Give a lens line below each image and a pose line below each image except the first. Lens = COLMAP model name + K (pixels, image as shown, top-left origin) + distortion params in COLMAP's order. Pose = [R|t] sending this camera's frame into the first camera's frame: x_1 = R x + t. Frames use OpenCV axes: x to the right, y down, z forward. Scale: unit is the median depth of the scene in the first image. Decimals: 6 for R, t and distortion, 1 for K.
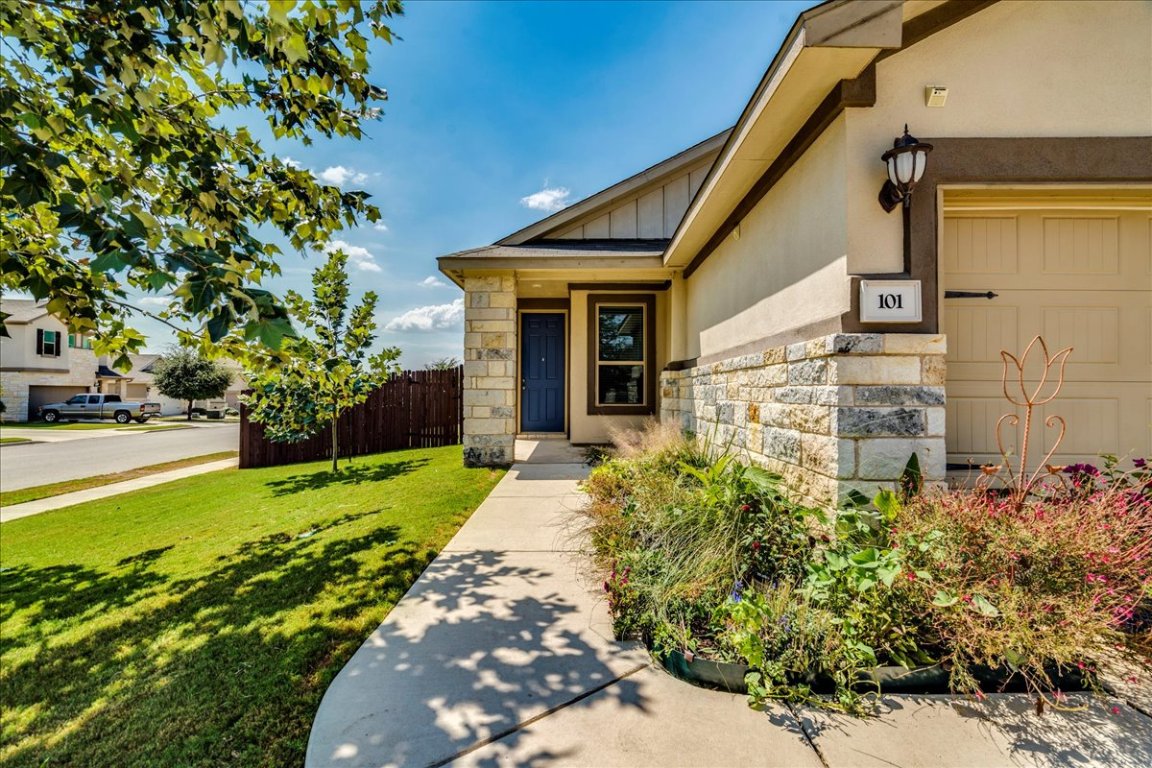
lens RADIAL K [[531.5, 0, 576.0], [0, 531.5, 384.0], [0, 0, 1]] dist [-0.002935, 0.000017]
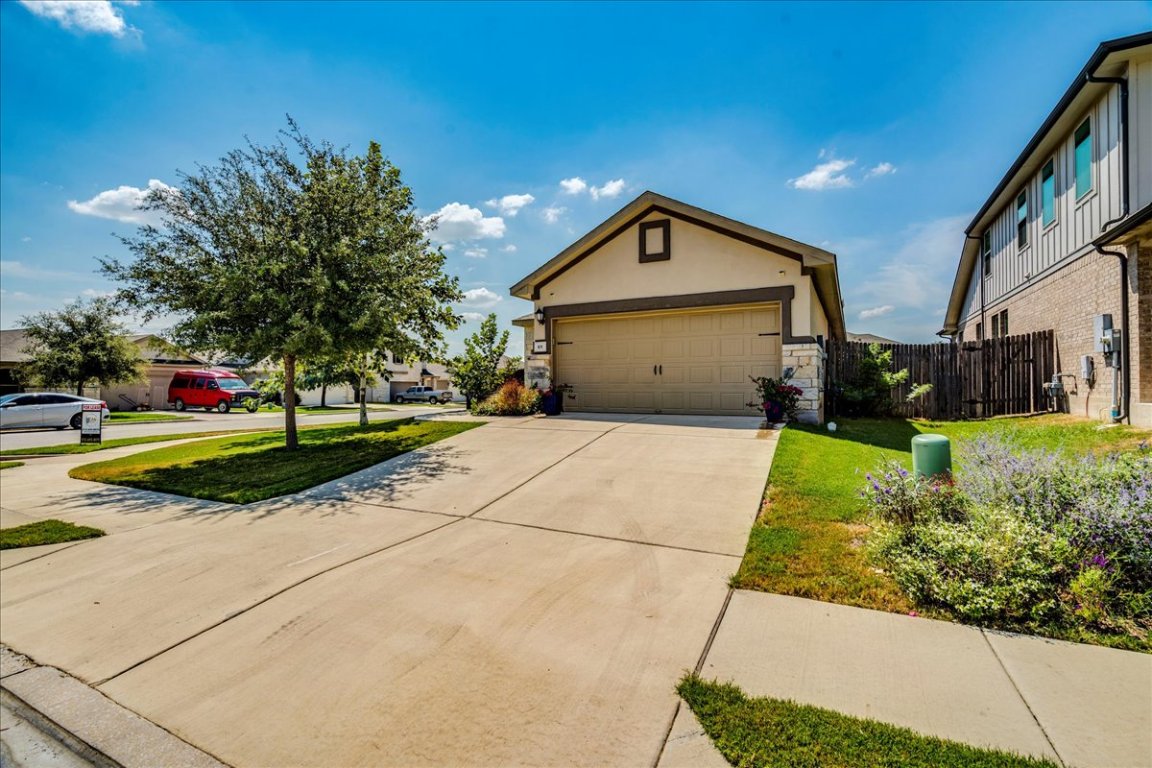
lens RADIAL K [[531.5, 0, 576.0], [0, 531.5, 384.0], [0, 0, 1]] dist [-0.002935, 0.000017]
pose [[0.894223, -0.012971, -0.447434, 2.565457], [0.017246, 0.999836, 0.005481, 0.115075], [0.447290, -0.012617, 0.894300, -2.499887]]
